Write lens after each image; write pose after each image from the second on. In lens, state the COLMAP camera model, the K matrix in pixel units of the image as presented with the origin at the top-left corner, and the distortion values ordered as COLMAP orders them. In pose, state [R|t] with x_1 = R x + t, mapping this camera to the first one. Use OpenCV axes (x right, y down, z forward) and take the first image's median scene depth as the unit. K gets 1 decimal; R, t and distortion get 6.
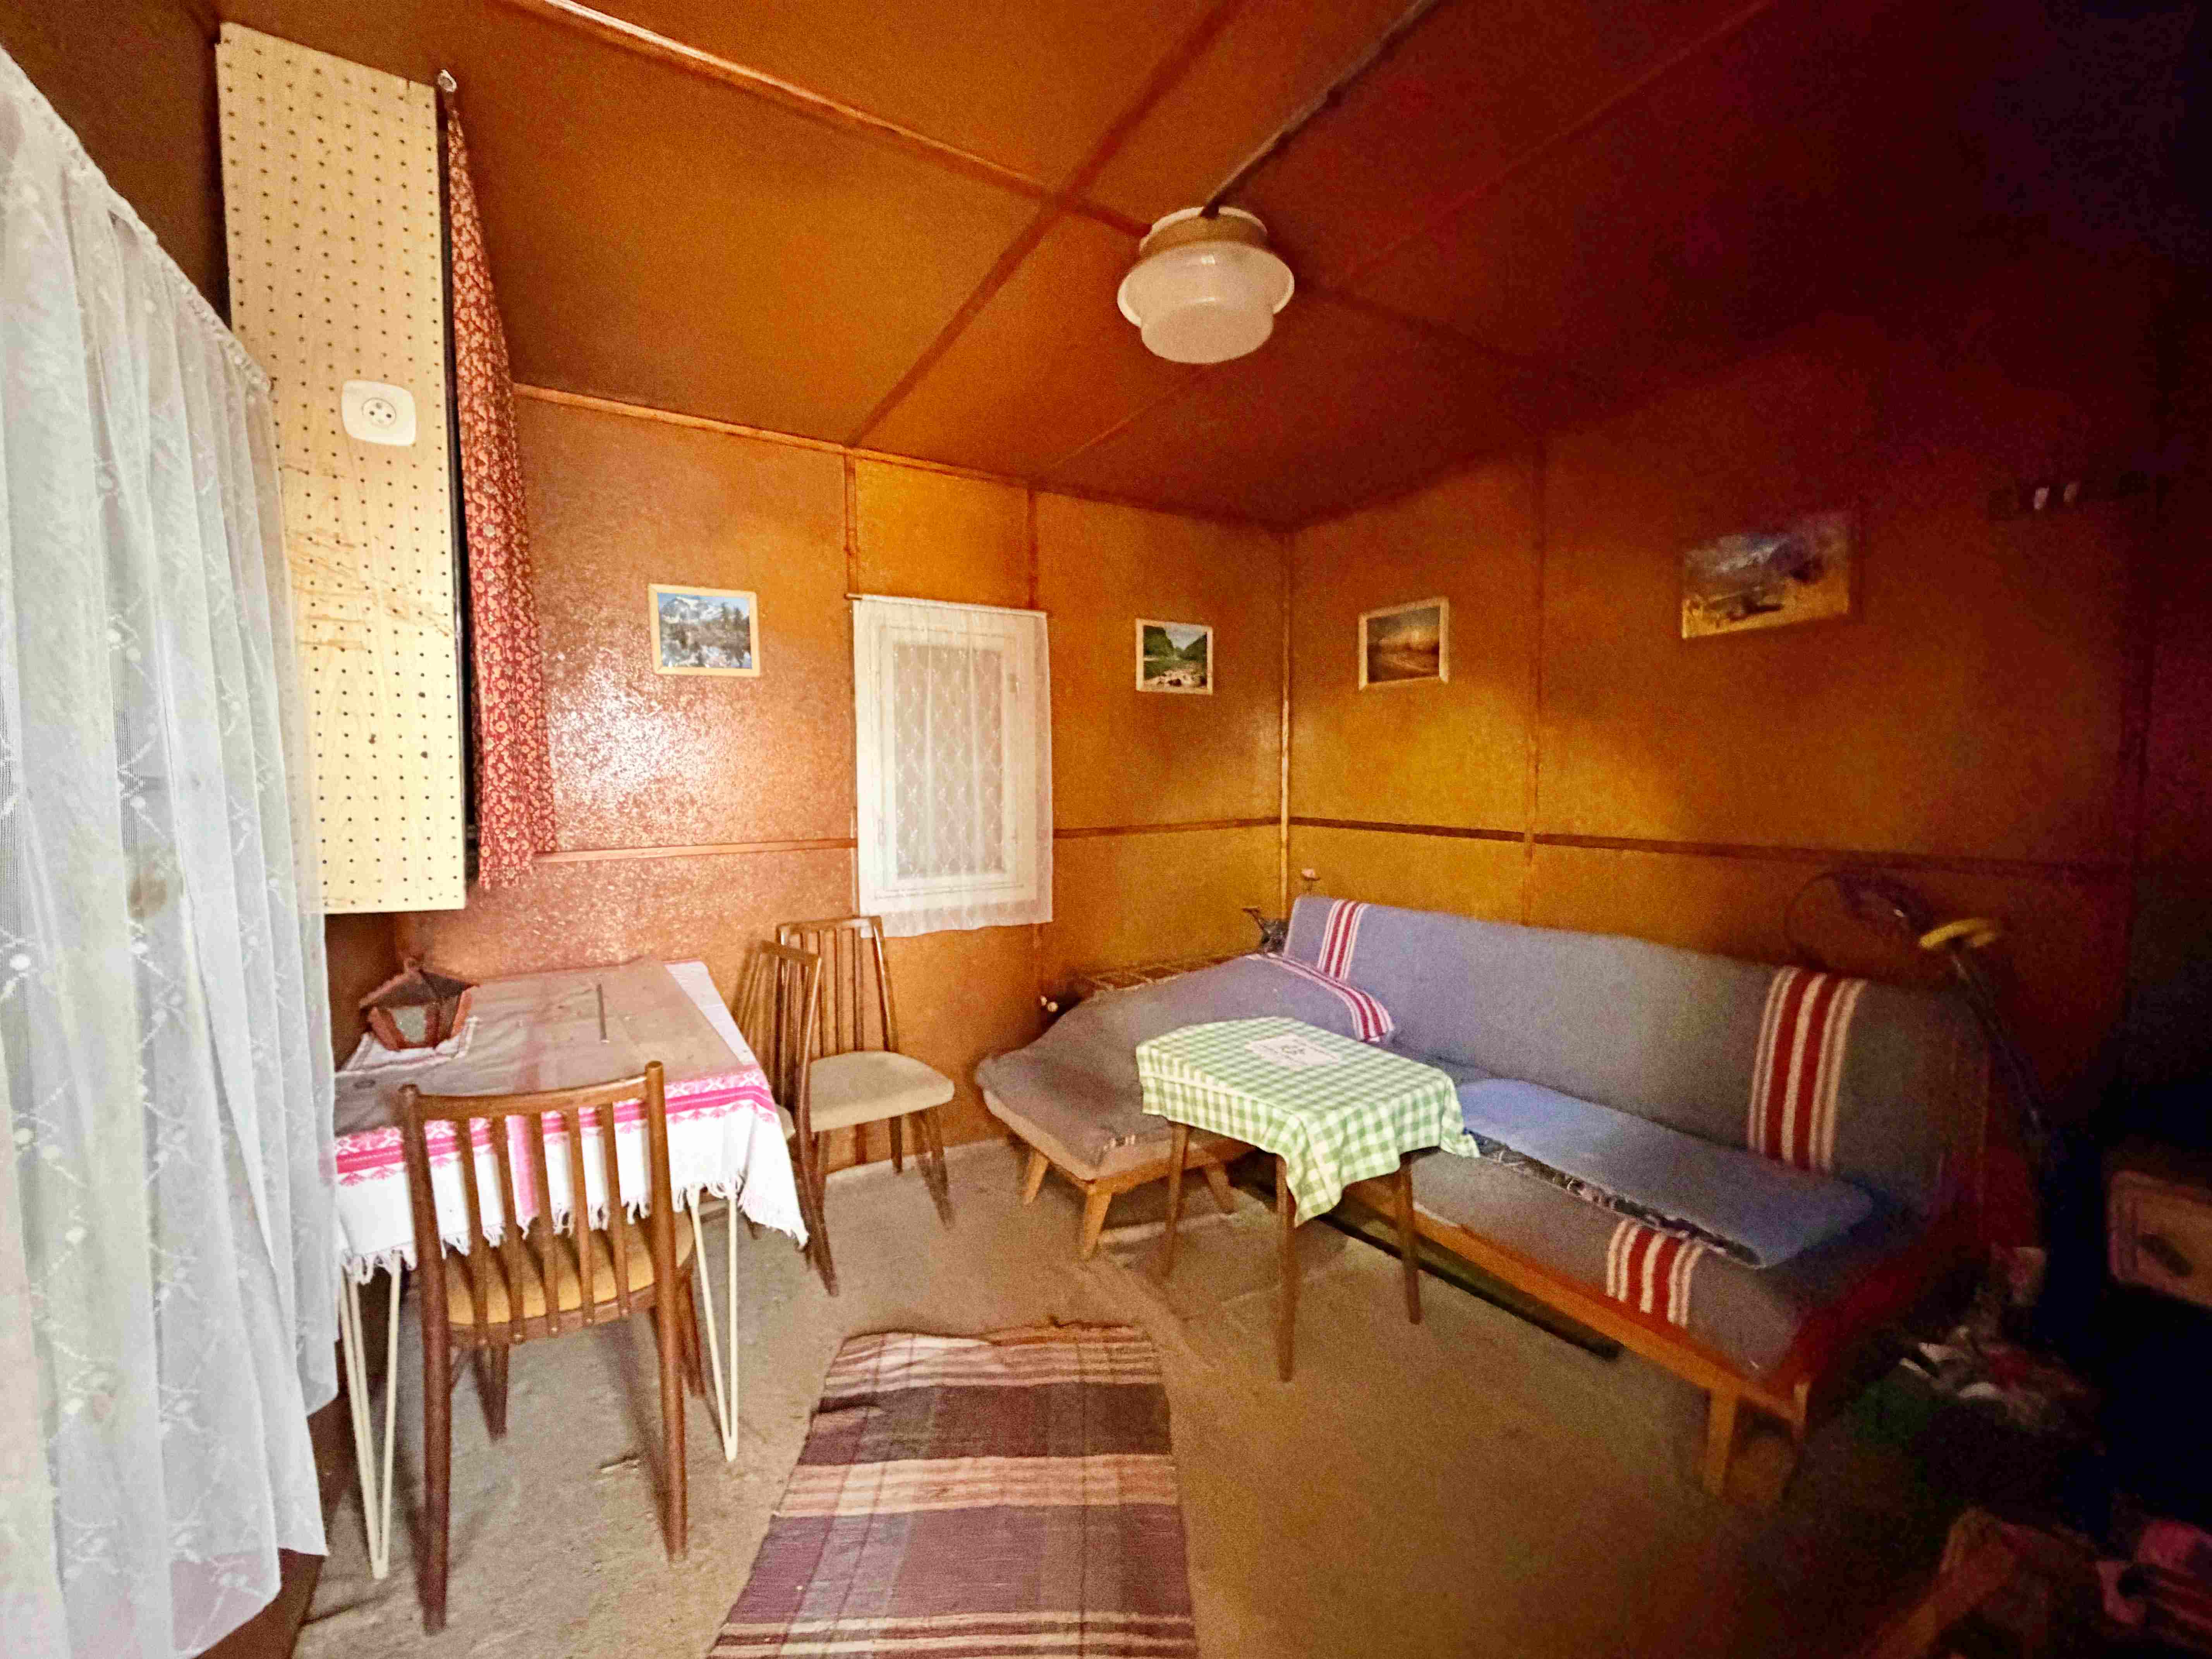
lens RADIAL K [[899.9, 0, 1101.4], [0, 899.9, 824.0], [0, 0, 1]] dist [-0.001809, -0.000147]
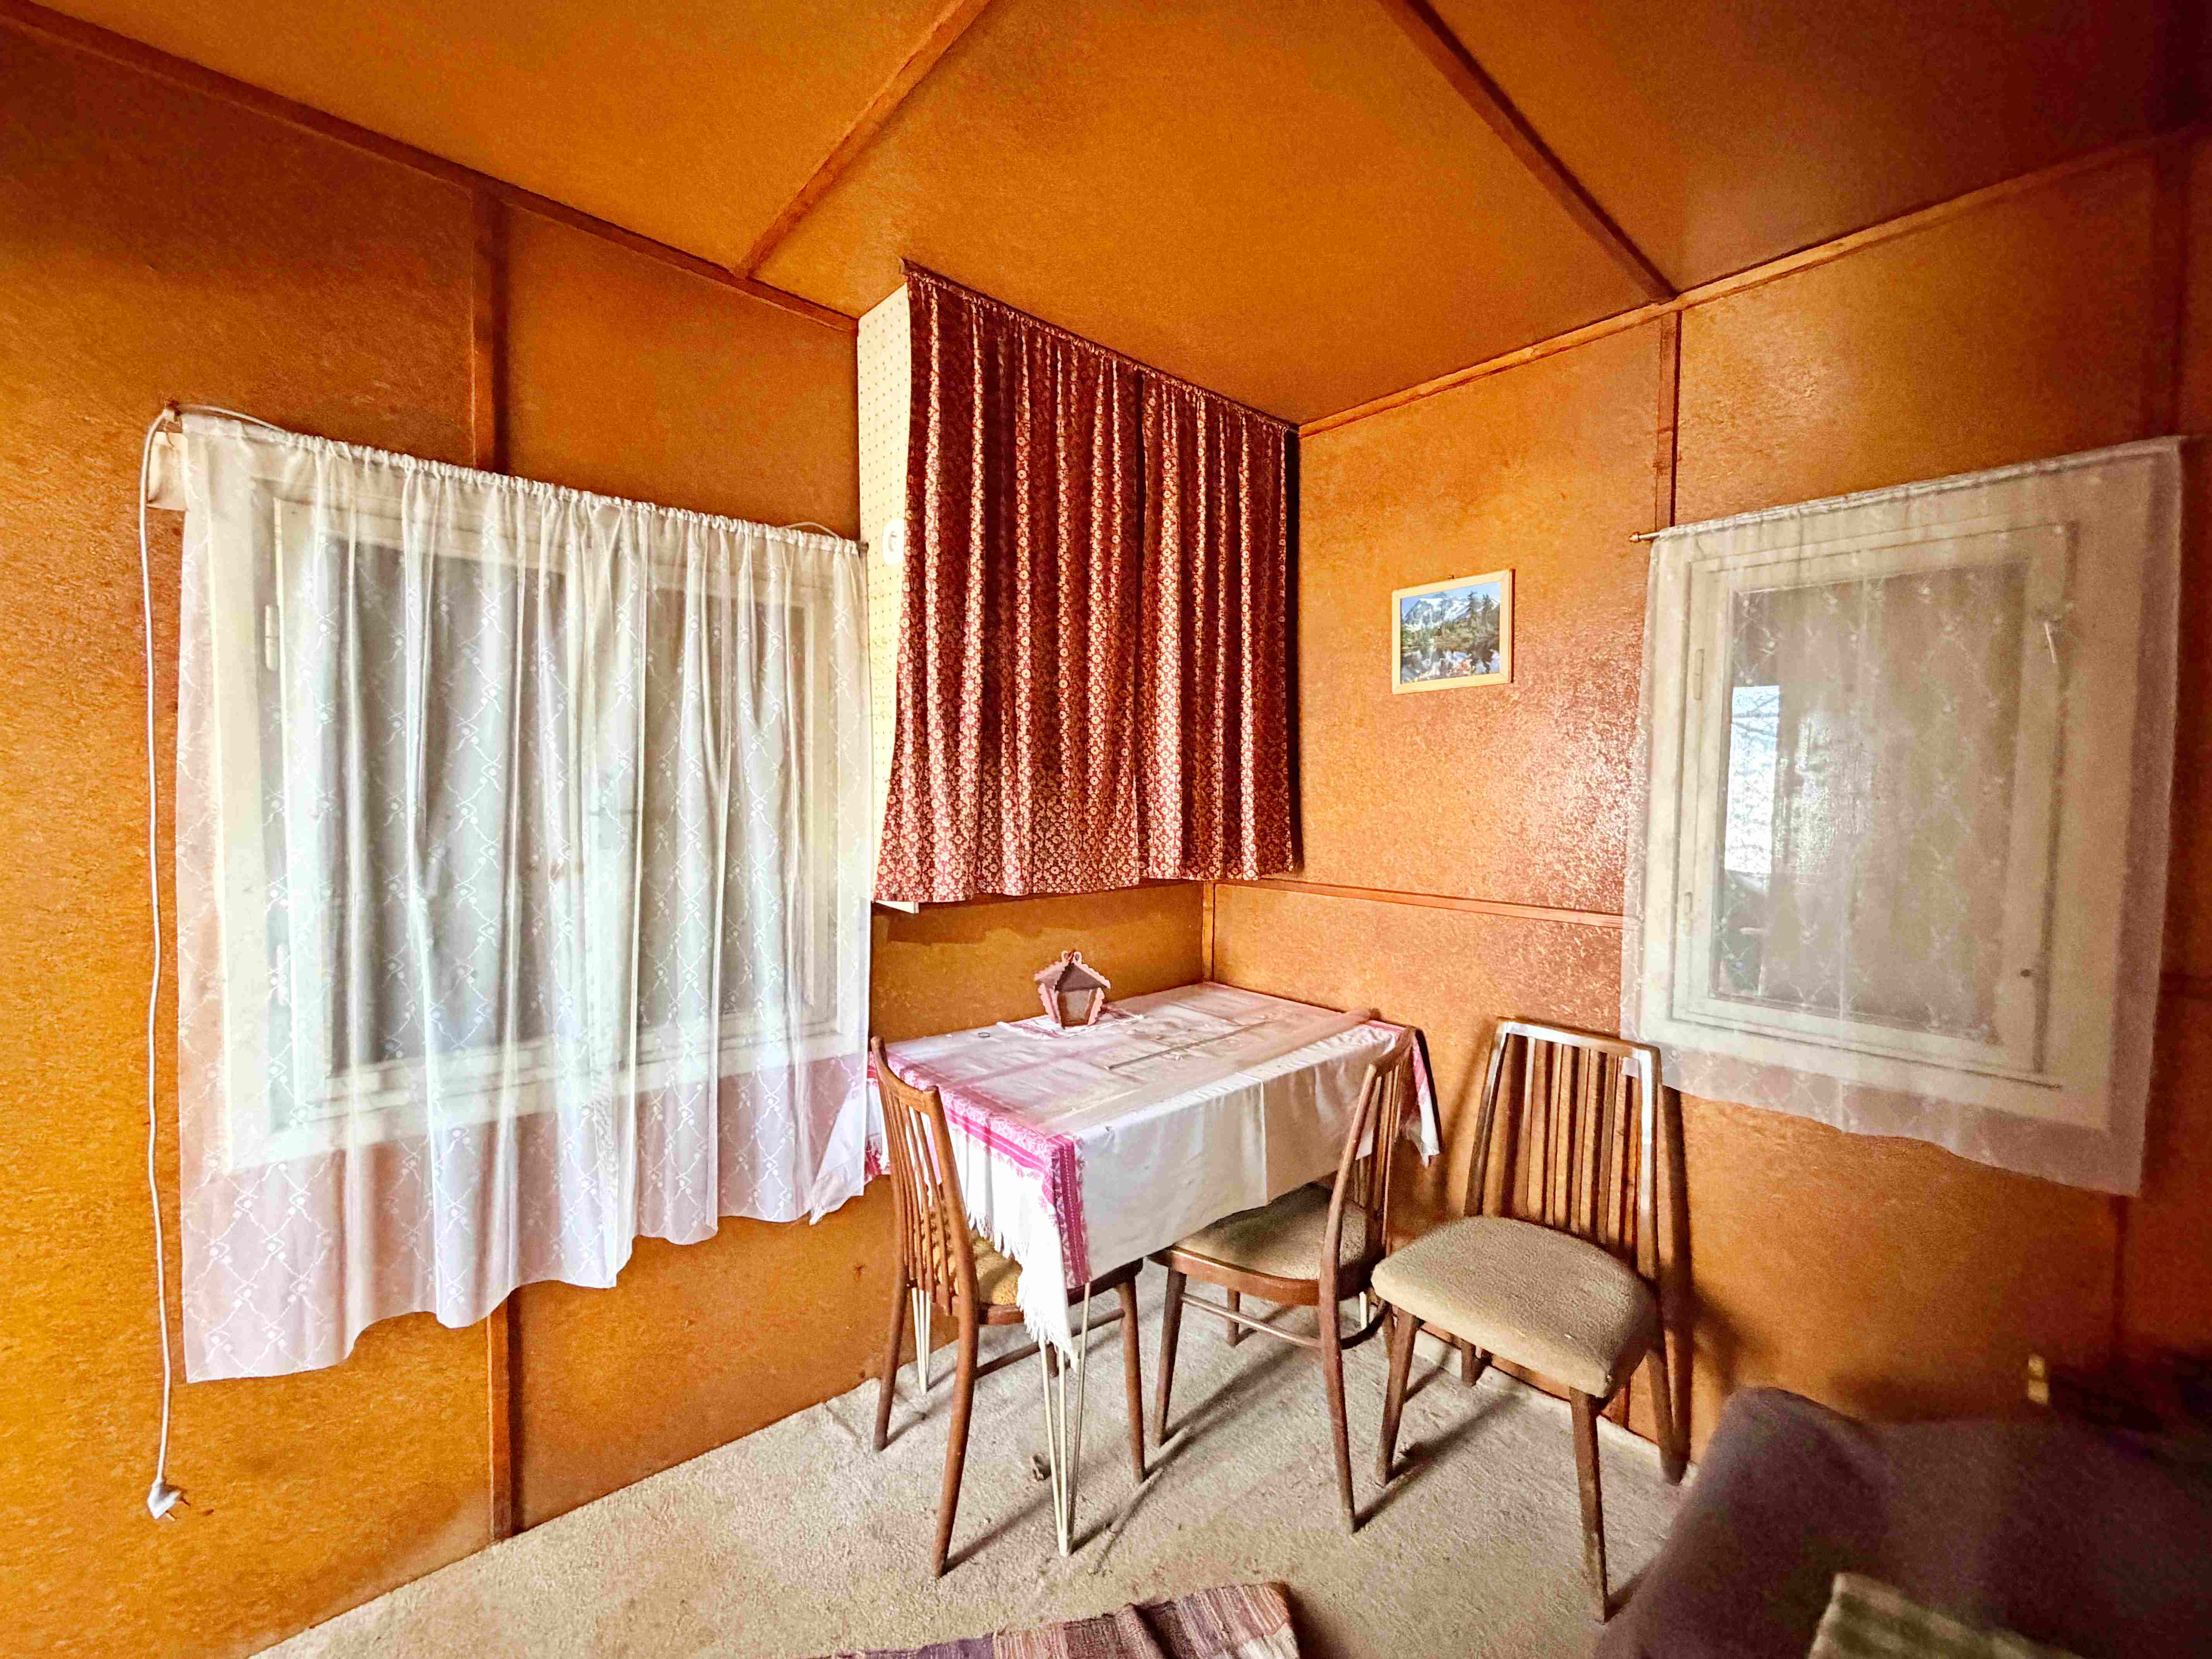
lens RADIAL K [[899.9, 0, 1101.4], [0, 899.9, 824.0], [0, 0, 1]] dist [-0.001809, -0.000147]
pose [[0.181417, 0.052235, -0.982018, 0.302748], [-0.069311, 0.996784, 0.040216, -0.053178], [0.980961, 0.060768, 0.184454, 0.543288]]
